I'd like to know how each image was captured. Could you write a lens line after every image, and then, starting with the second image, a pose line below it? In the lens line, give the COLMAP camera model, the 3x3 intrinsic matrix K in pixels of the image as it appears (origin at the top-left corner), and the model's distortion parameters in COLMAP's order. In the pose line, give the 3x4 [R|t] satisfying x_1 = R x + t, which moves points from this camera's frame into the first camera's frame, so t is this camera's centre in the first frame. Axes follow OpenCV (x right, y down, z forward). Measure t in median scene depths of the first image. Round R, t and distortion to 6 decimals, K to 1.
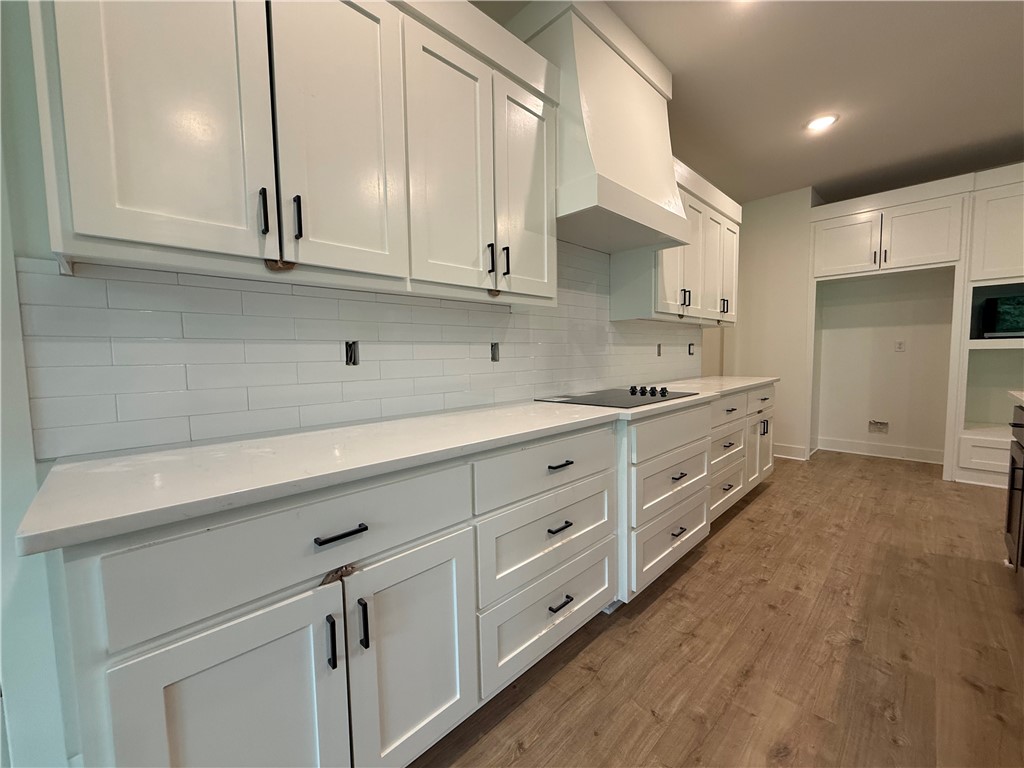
lens RADIAL K [[406.9, 0, 509.9], [0, 406.9, 384.1], [0, 0, 1]] dist [-0.000526, 0.000171]
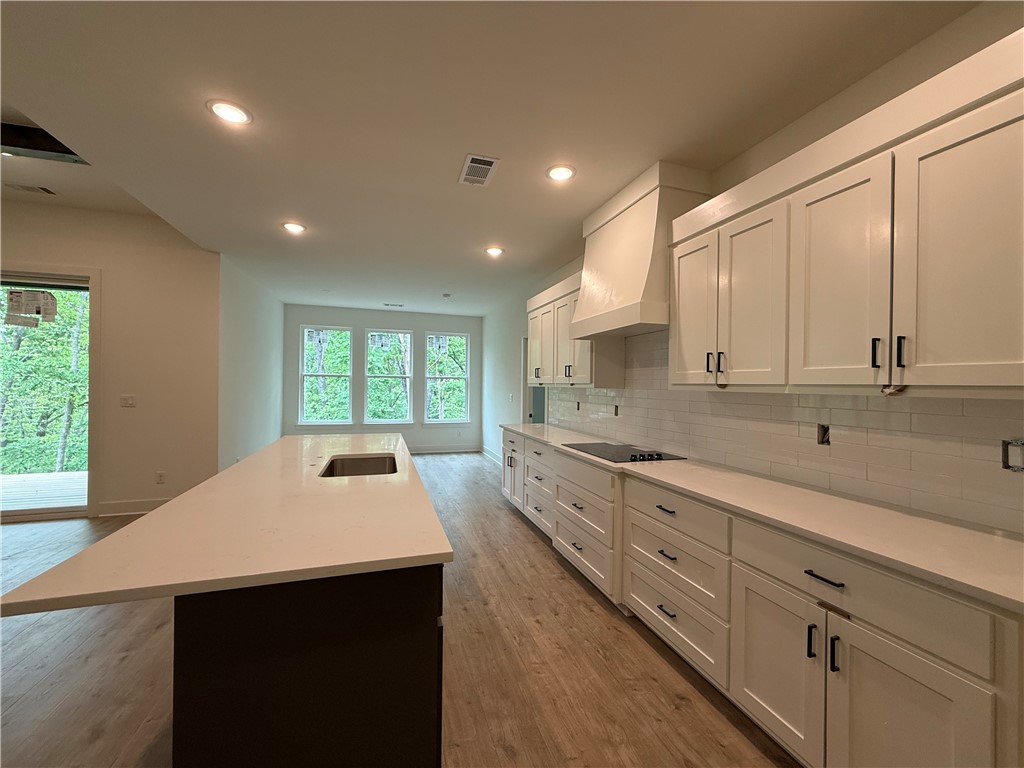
lens RADIAL K [[406.9, 0, 509.9], [0, 406.9, 384.1], [0, 0, 1]] dist [-0.000526, 0.000171]
pose [[-0.443509, 0.011624, -0.896195, 2.001506], [-0.068811, 0.996523, 0.046978, -0.279275], [0.893625, 0.082503, -0.441167, 1.540020]]
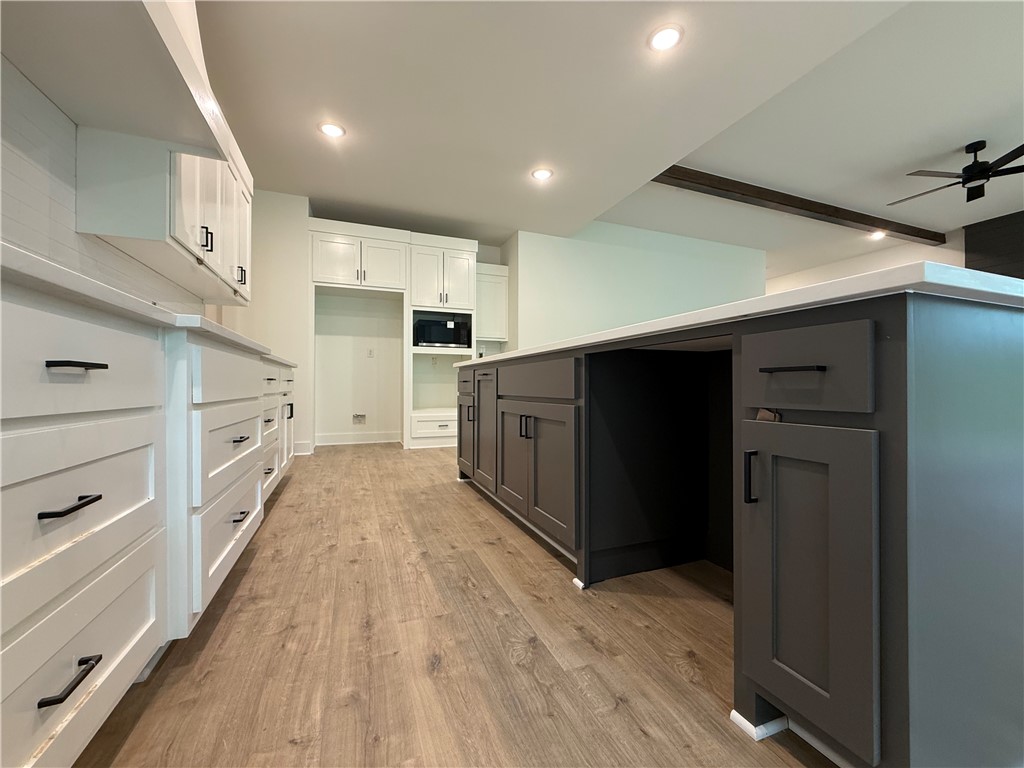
lens RADIAL K [[406.9, 0, 509.9], [0, 406.9, 384.1], [0, 0, 1]] dist [-0.000526, 0.000171]
pose [[0.386307, 0.022533, 0.922095, -0.089196], [0.059192, 0.997035, -0.049162, 0.213165], [-0.920469, 0.073572, 0.383828, 0.286508]]
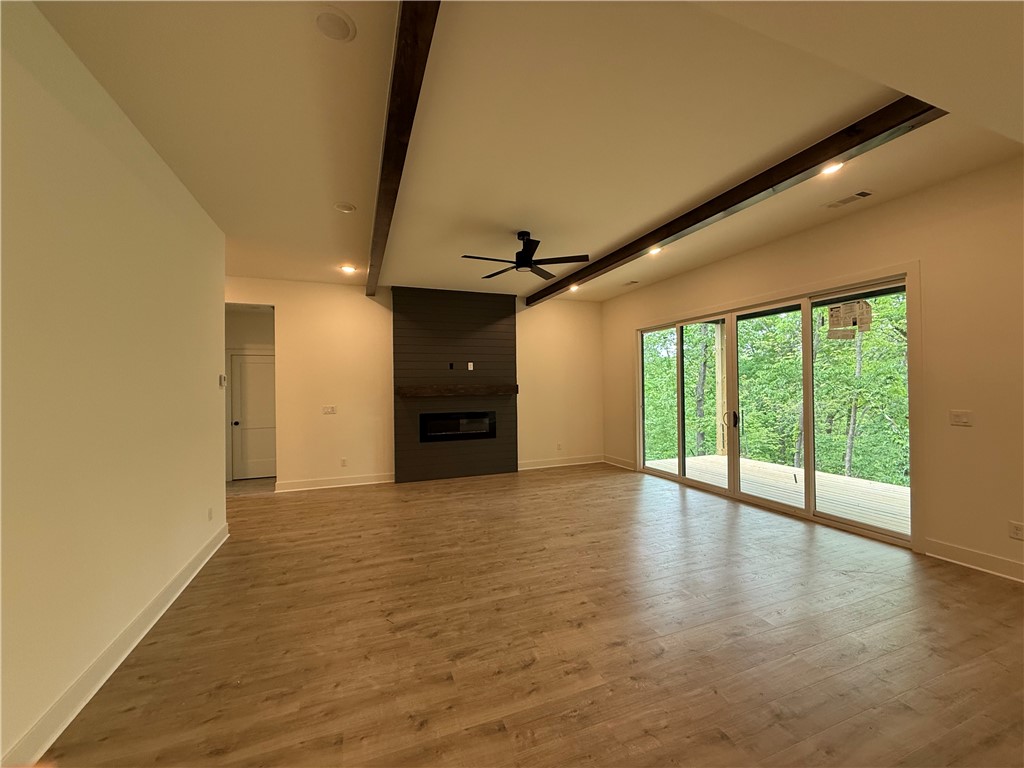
lens RADIAL K [[406.9, 0, 509.9], [0, 406.9, 384.1], [0, 0, 1]] dist [-0.000526, 0.000171]
pose [[-0.919665, 0.028998, 0.391633, 2.014346], [0.054087, 0.997119, 0.053180, -0.278809], [-0.388962, 0.070090, -0.918584, 0.992720]]
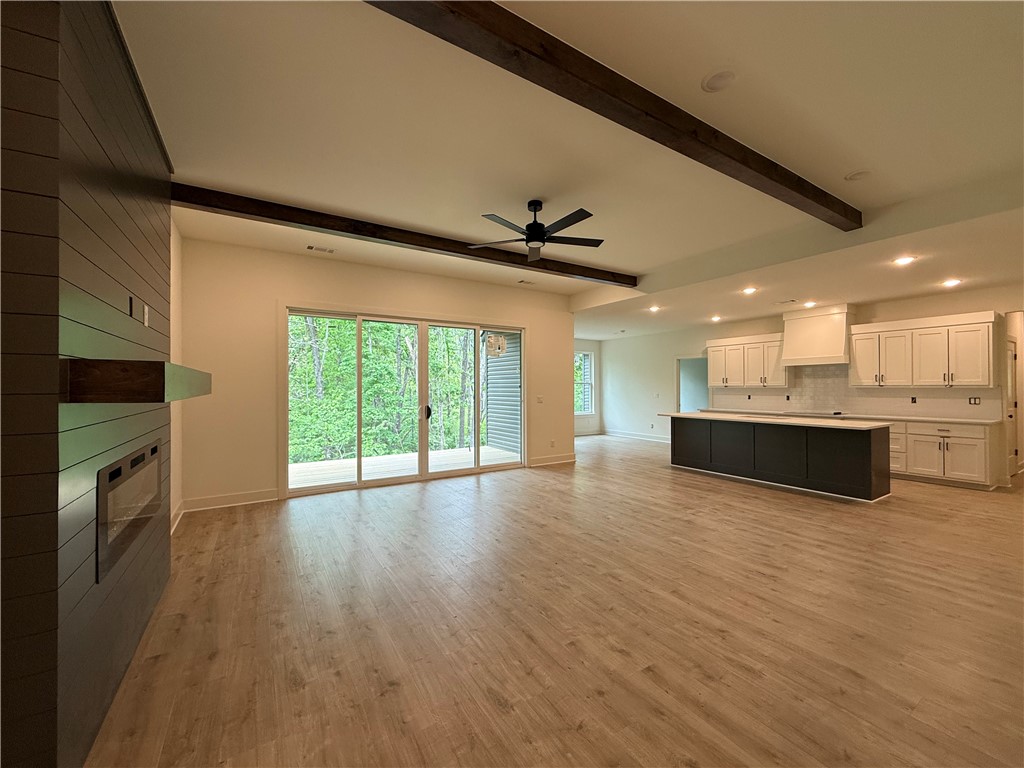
lens RADIAL K [[406.9, 0, 509.9], [0, 406.9, 384.1], [0, 0, 1]] dist [-0.000526, 0.000171]
pose [[-0.207539, 0.009437, -0.978181, 4.865534], [-0.064354, 0.997656, 0.023279, -0.148810], [0.976108, 0.067781, -0.206445, -0.895365]]
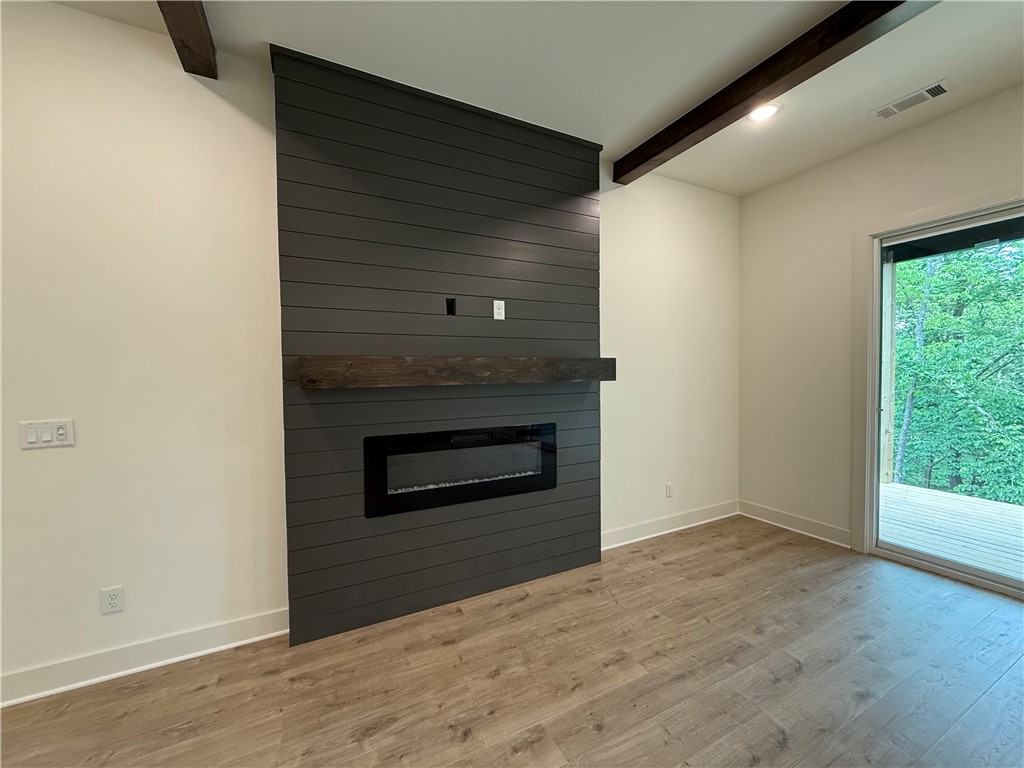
lens RADIAL K [[406.9, 0, 509.9], [0, 406.9, 384.1], [0, 0, 1]] dist [-0.000526, 0.000171]
pose [[-0.954791, 0.014911, 0.296904, 3.350385], [0.044201, 0.994761, 0.092183, -0.129980], [-0.293974, 0.101139, -0.950447, -0.929416]]
